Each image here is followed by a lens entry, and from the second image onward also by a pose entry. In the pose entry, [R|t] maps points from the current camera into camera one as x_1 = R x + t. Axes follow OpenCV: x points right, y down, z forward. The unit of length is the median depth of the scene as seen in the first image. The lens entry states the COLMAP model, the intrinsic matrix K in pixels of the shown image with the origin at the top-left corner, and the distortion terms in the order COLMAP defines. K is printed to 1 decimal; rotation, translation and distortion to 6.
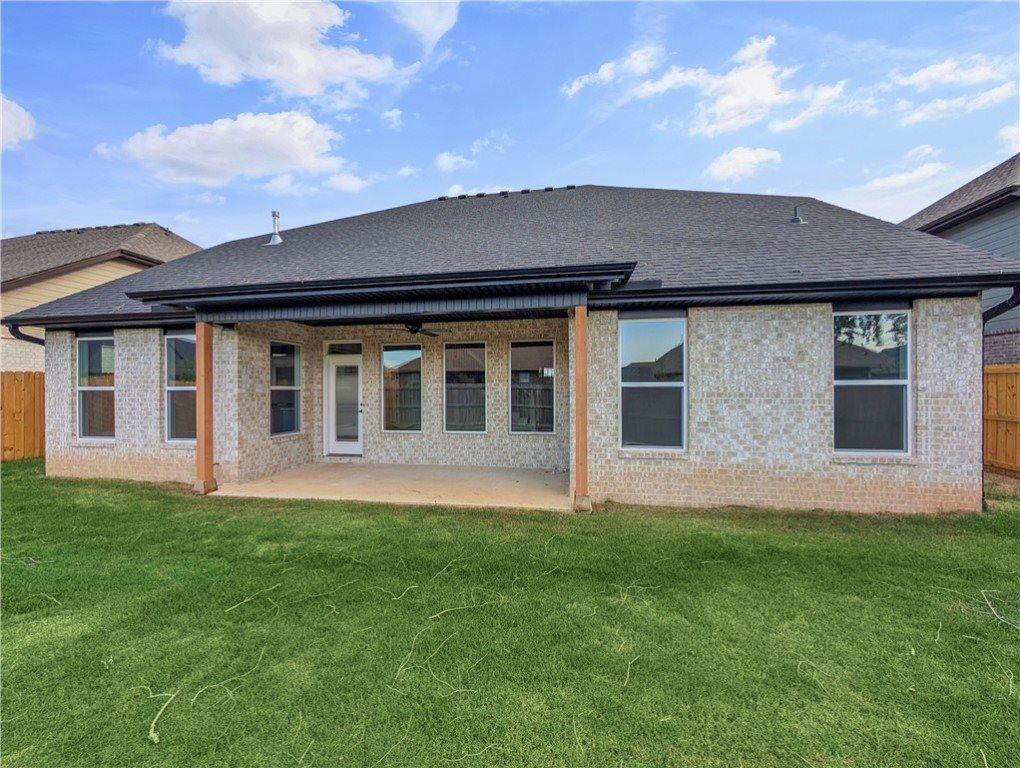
lens RADIAL K [[393.0, 0, 509.1], [0, 393.0, 386.1], [0, 0, 1]] dist [0.001146, 0.000224]
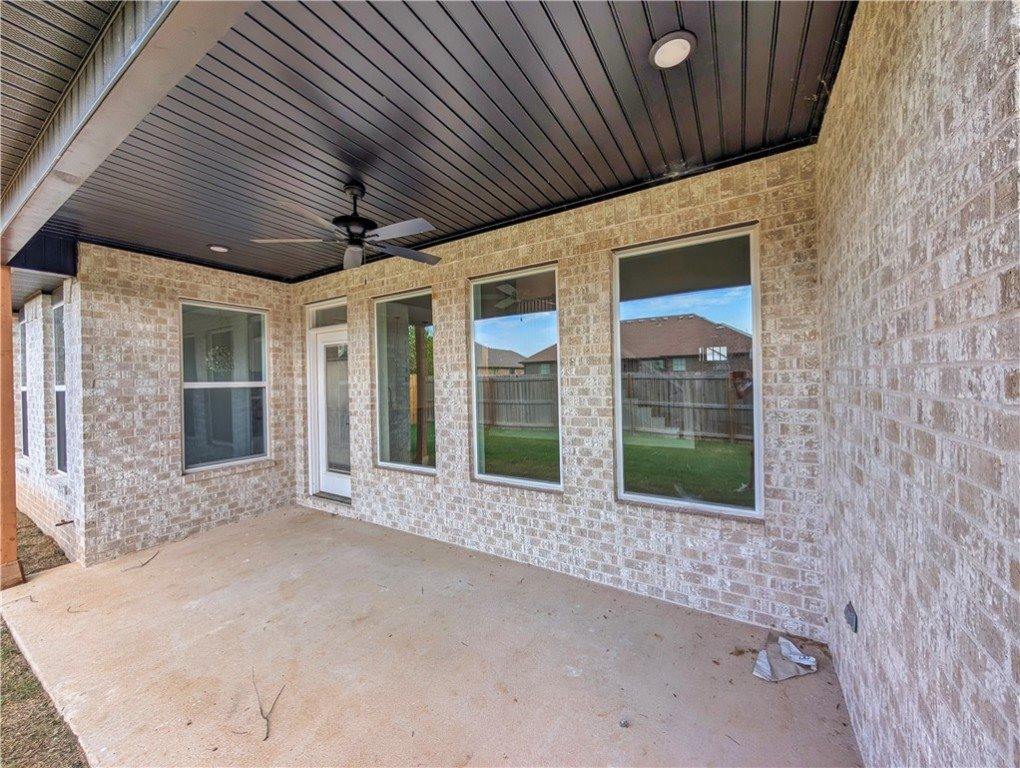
lens RADIAL K [[391.2, 0, 505.6], [0, 391.2, 378.6], [0, 0, 1]] dist [0.001196, 0.000061]
pose [[0.928132, -0.015791, -0.371917, 0.040305], [0.017920, 0.999837, 0.002269, 0.001492], [0.371820, -0.008771, 0.928263, 0.583073]]
